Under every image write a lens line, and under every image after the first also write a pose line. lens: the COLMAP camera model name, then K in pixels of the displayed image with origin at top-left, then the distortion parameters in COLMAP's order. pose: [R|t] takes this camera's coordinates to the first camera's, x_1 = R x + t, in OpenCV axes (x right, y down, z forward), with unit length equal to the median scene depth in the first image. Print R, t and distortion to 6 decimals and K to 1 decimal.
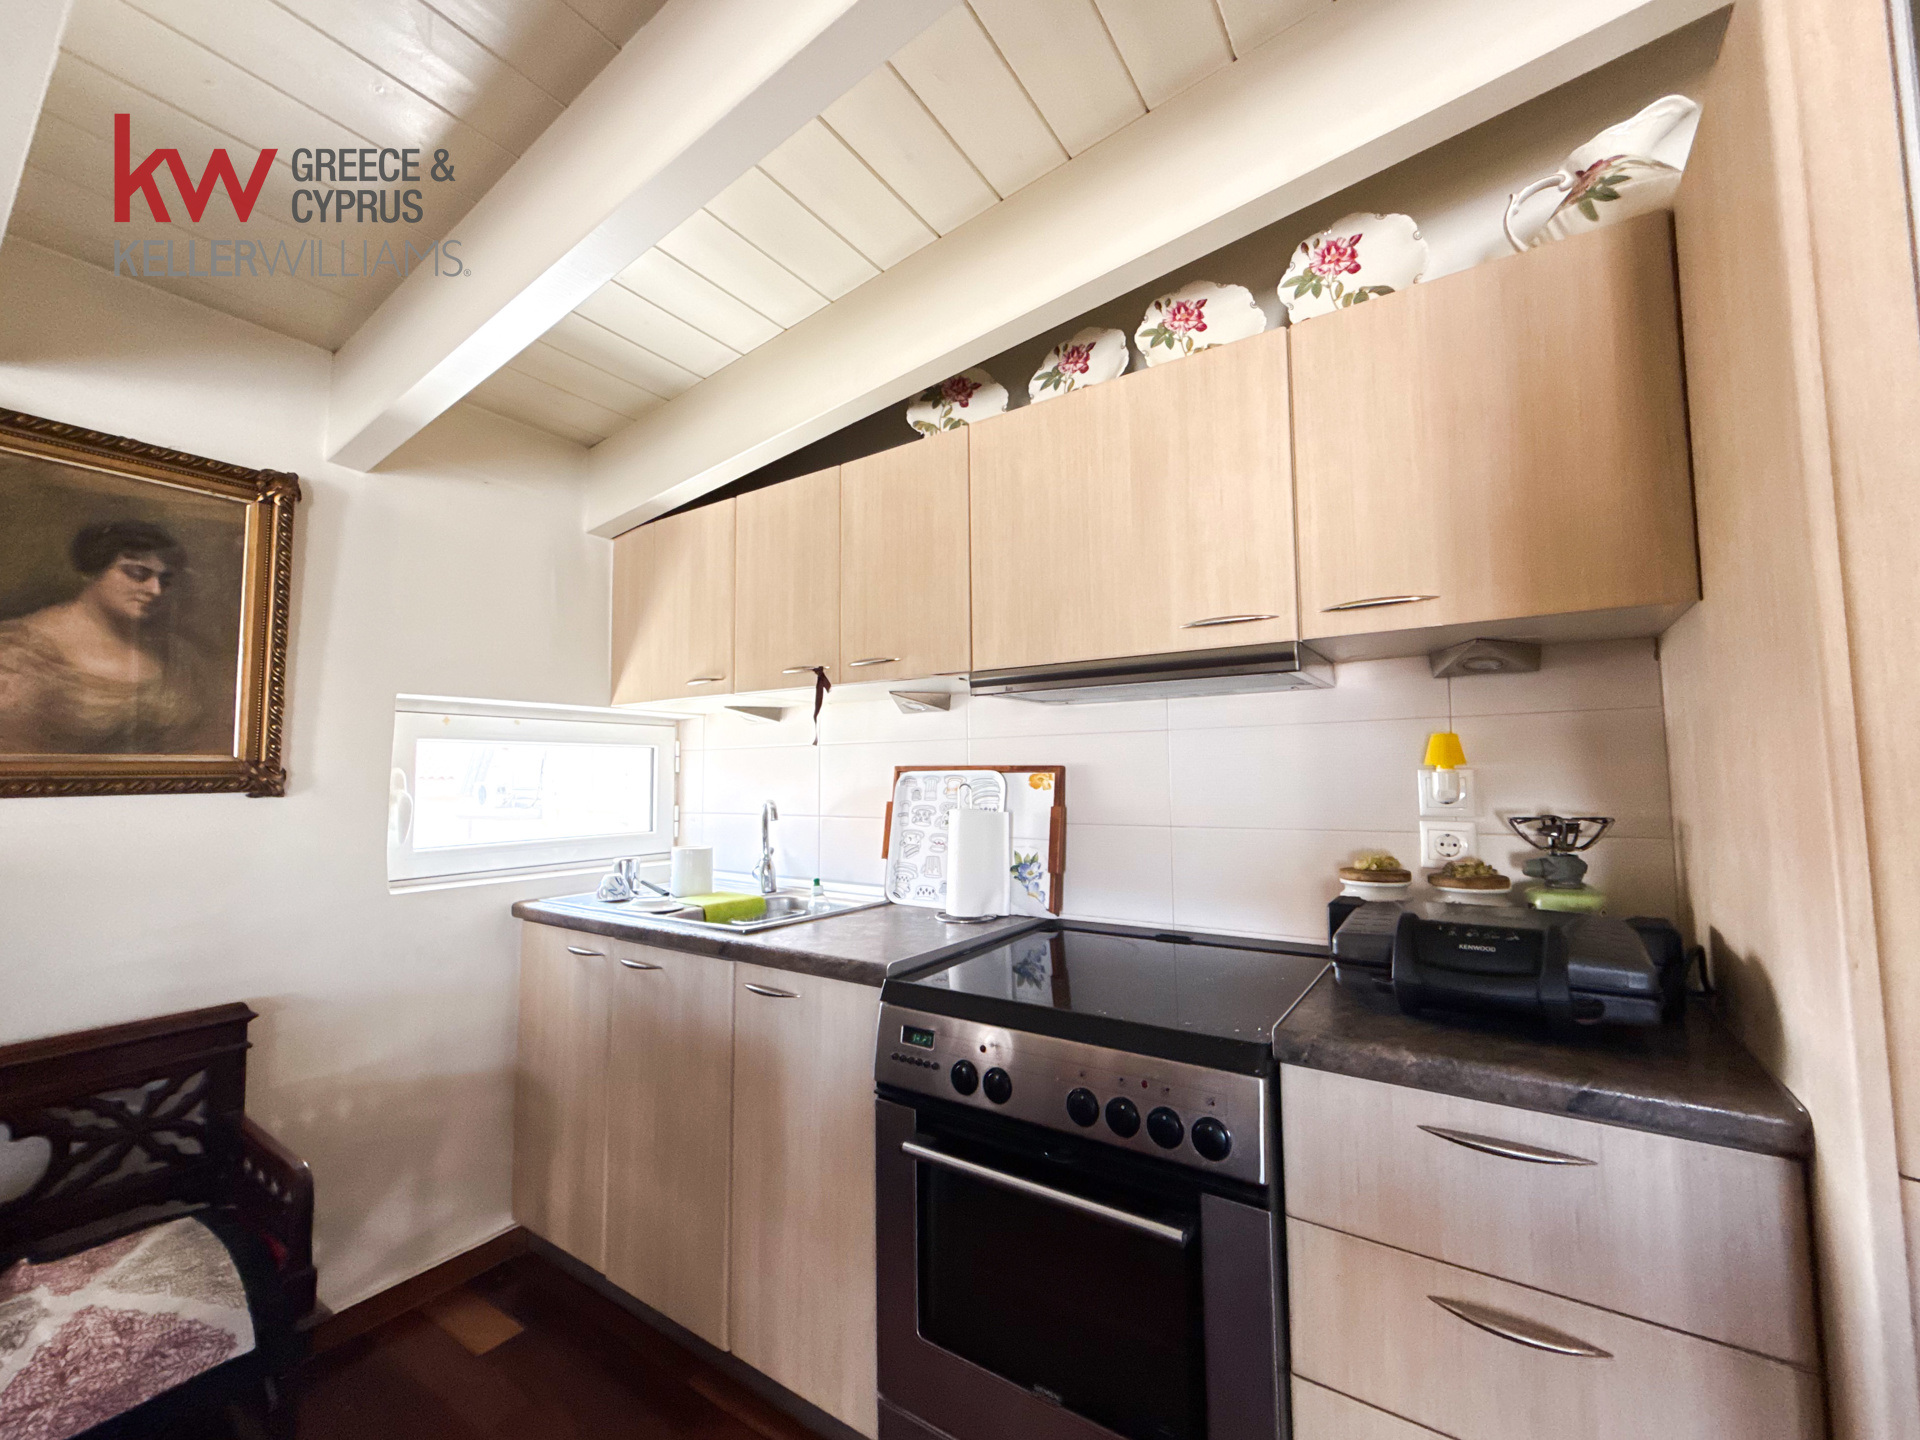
lens RADIAL K [[781.3, 0, 951.5], [0, 781.3, 721.7], [0, 0, 1]] dist [0.001577, 0.000079]
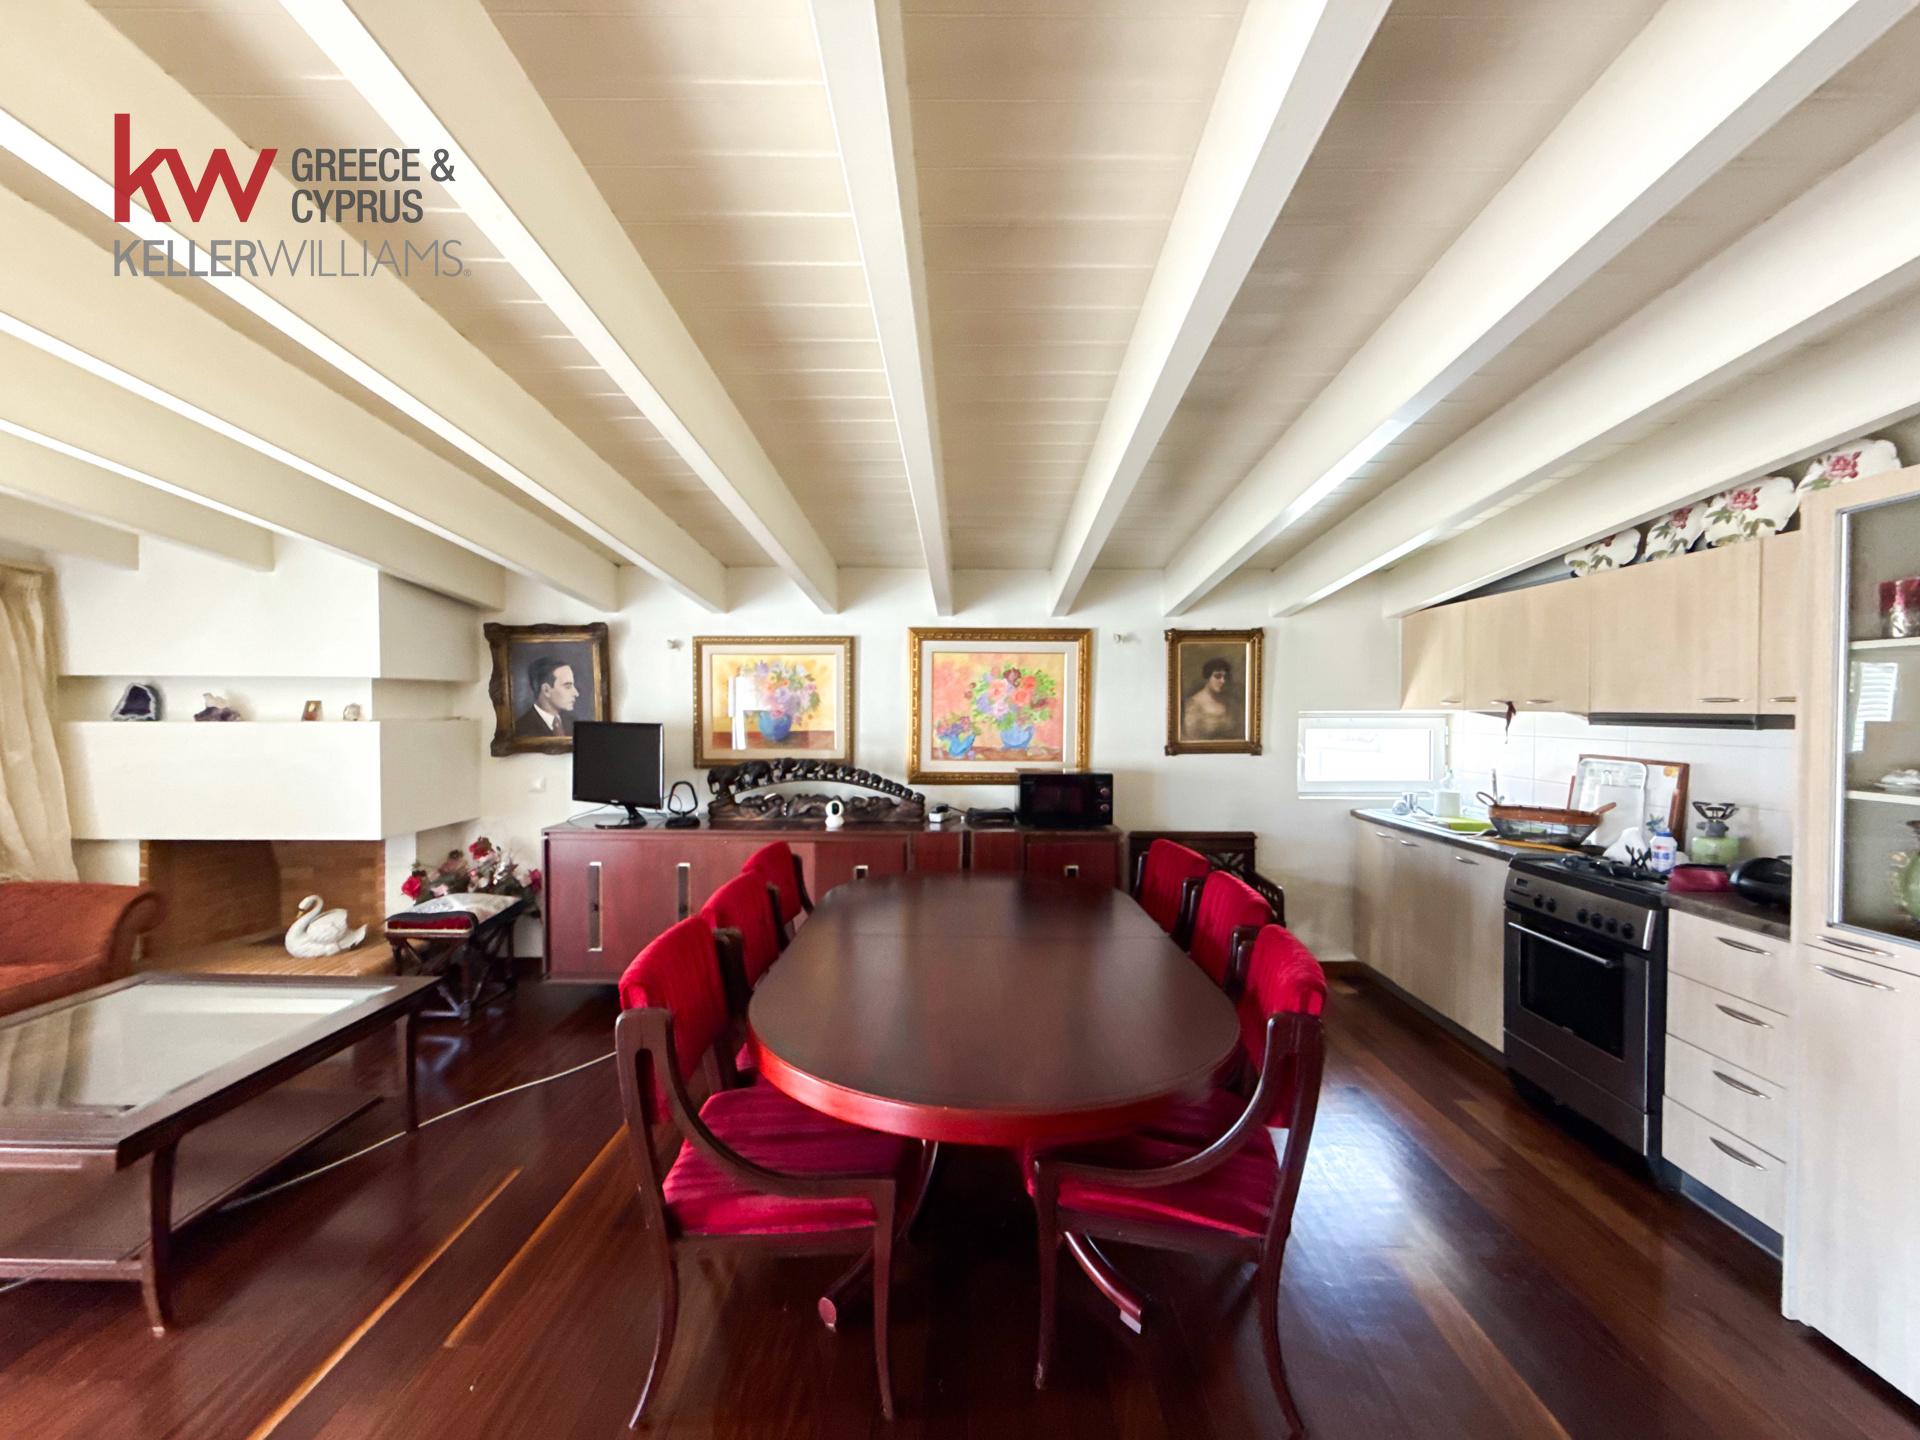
lens RADIAL K [[781.3, 0, 951.5], [0, 781.3, 721.7], [0, 0, 1]] dist [0.001577, 0.000079]
pose [[0.548919, 0.025040, -0.835500, 0.715668], [0.054187, 0.996383, 0.065462, -0.235533], [0.834117, -0.081207, 0.545577, -1.221315]]
